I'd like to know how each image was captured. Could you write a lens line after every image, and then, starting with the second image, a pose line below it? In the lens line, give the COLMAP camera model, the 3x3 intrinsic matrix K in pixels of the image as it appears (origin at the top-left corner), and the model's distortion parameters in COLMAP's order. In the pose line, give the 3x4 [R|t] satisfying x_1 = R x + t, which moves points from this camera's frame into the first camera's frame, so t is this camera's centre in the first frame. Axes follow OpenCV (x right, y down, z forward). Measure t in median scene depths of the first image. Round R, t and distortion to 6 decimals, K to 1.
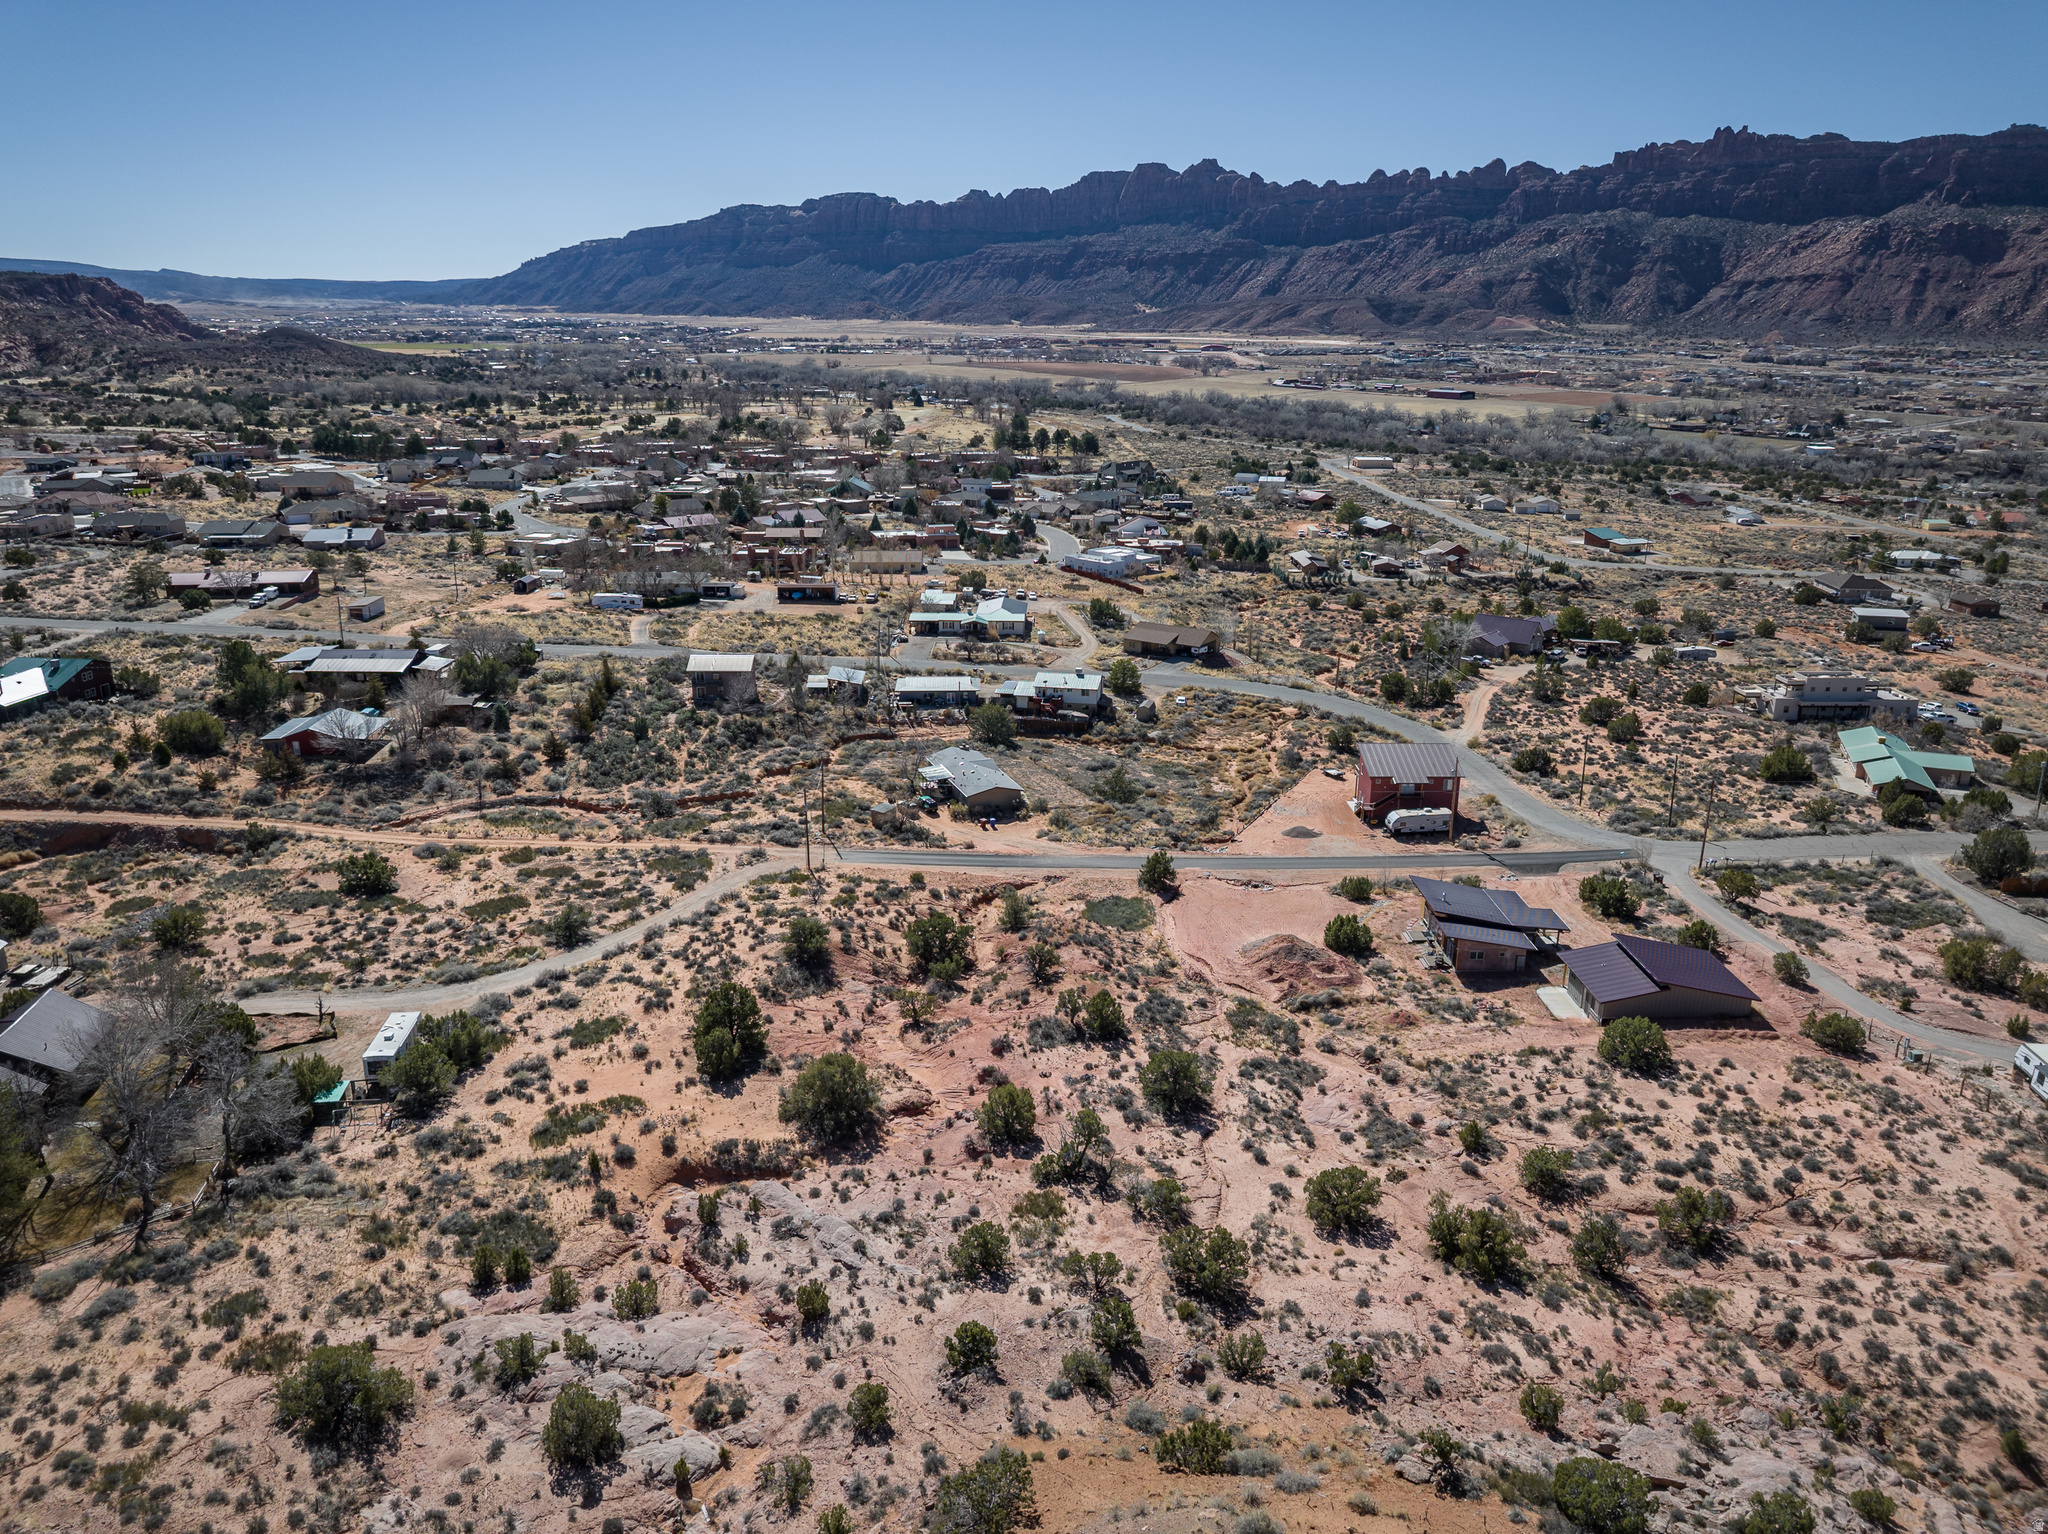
lens RADIAL K [[1442.7, 0, 1021.4], [0, 1442.7, 762.7], [0, 0, 1]] dist [-0.040995, 0.012067]
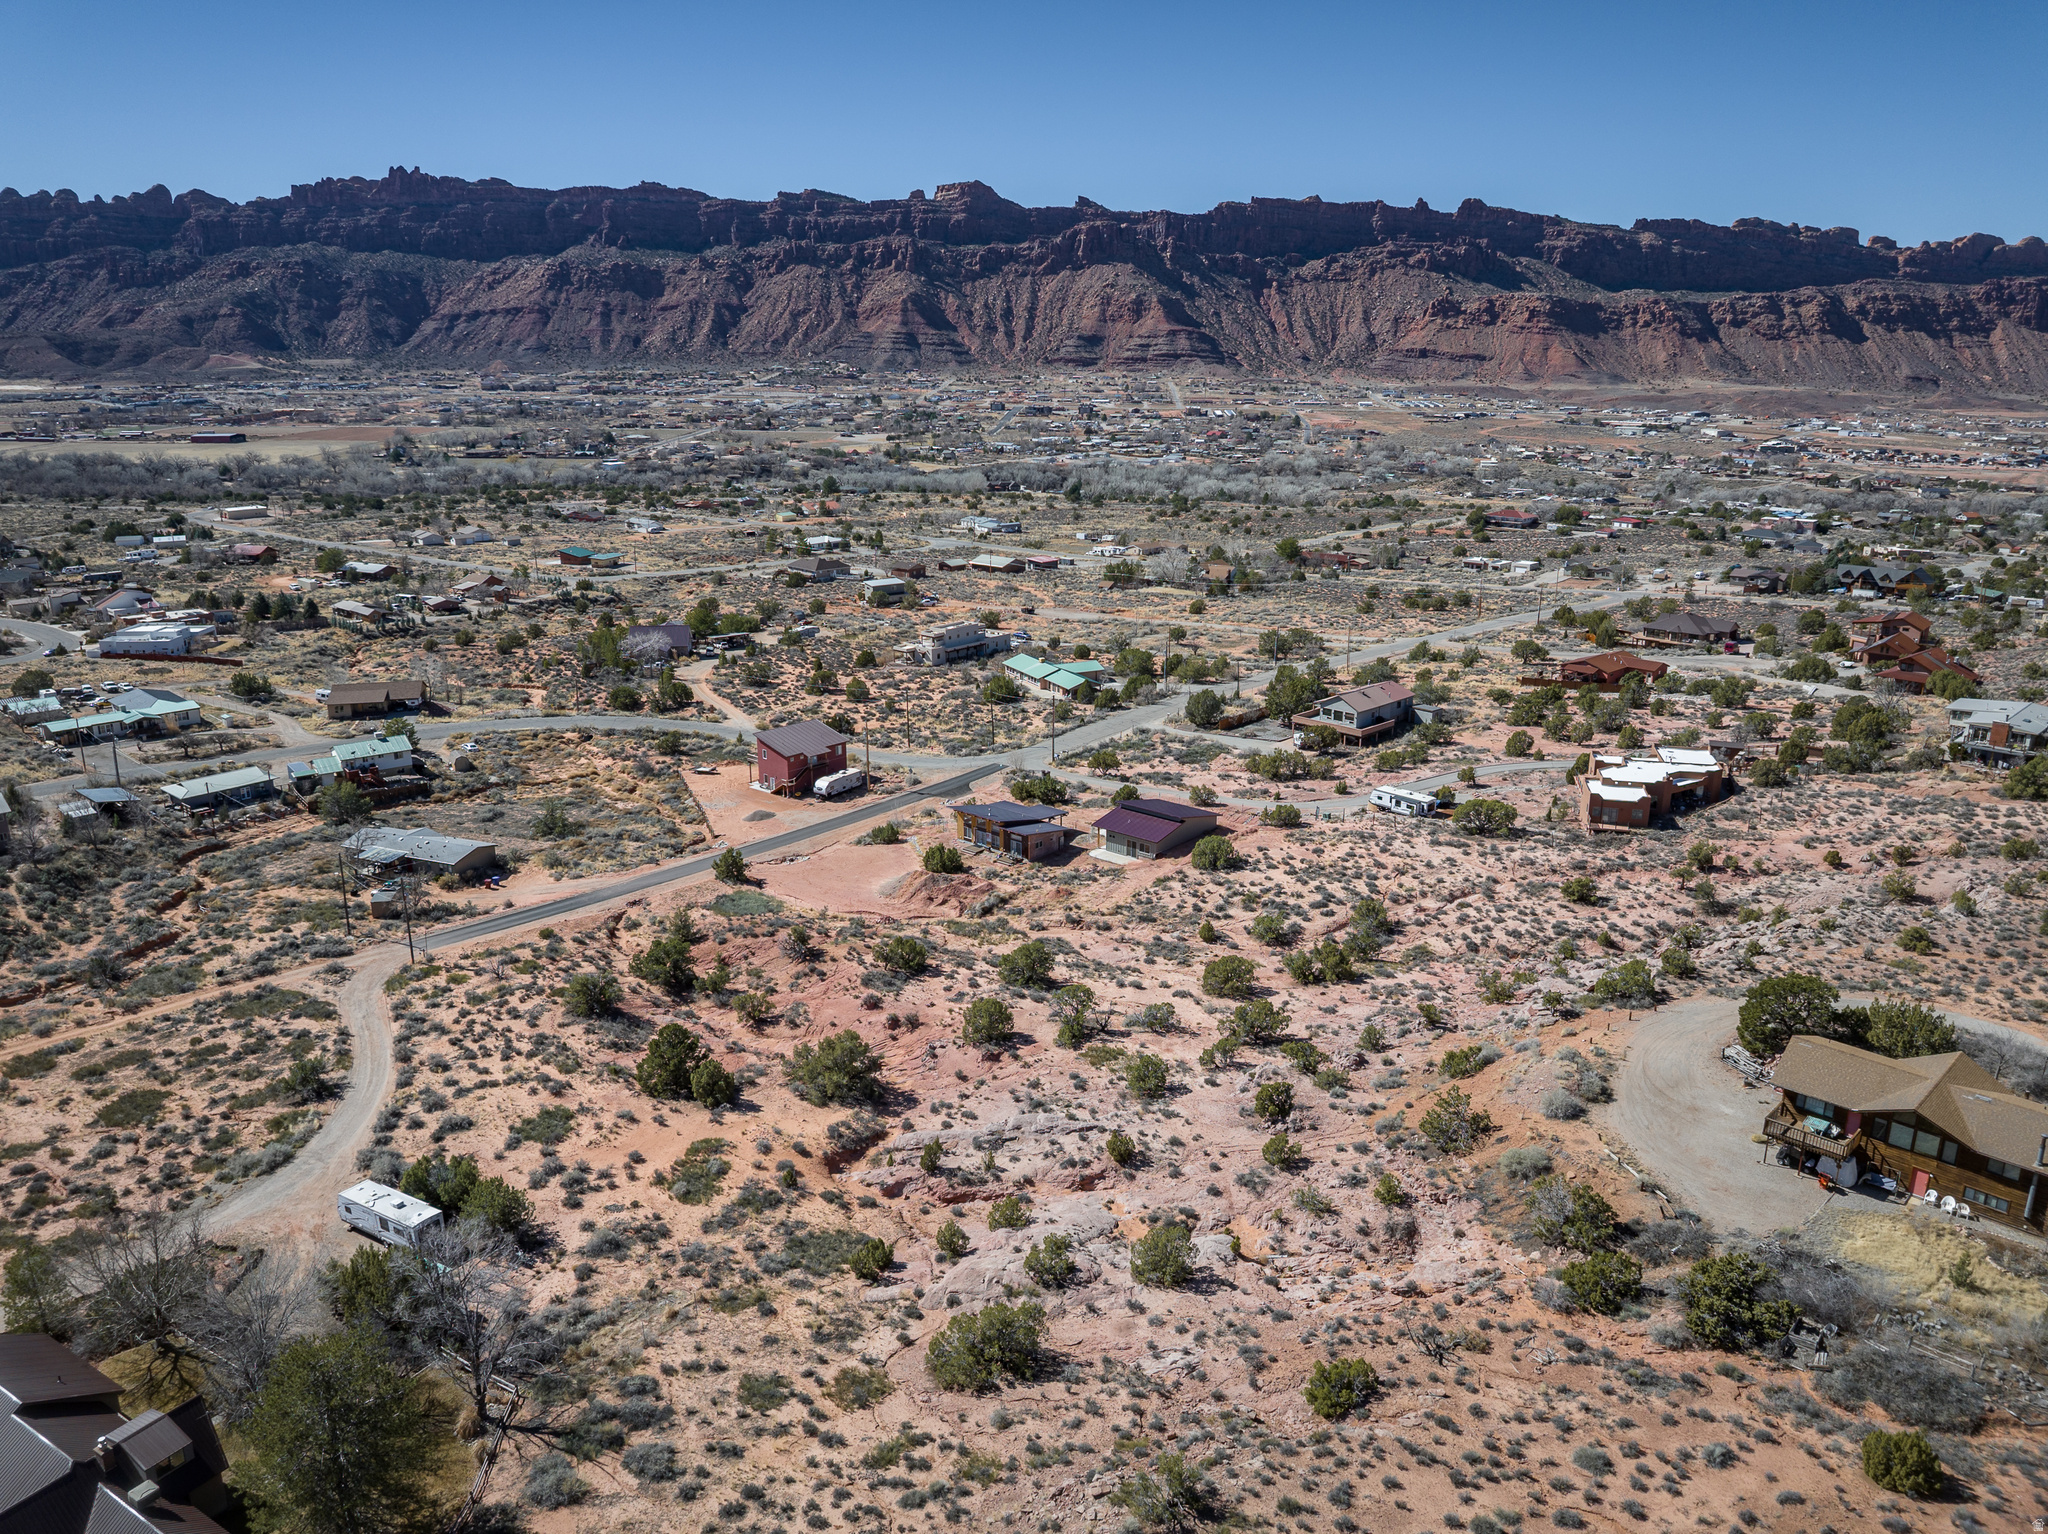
lens RADIAL K [[1442.7, 0, 1010.0], [0, 1442.7, 769.0], [0, 0, 1]] dist [-0.040995, 0.012067]
pose [[0.675975, -0.211577, 0.705899, -0.644578], [0.223595, 0.971627, 0.077106, -0.041549], [-0.702185, 0.105714, 0.704103, 0.090608]]
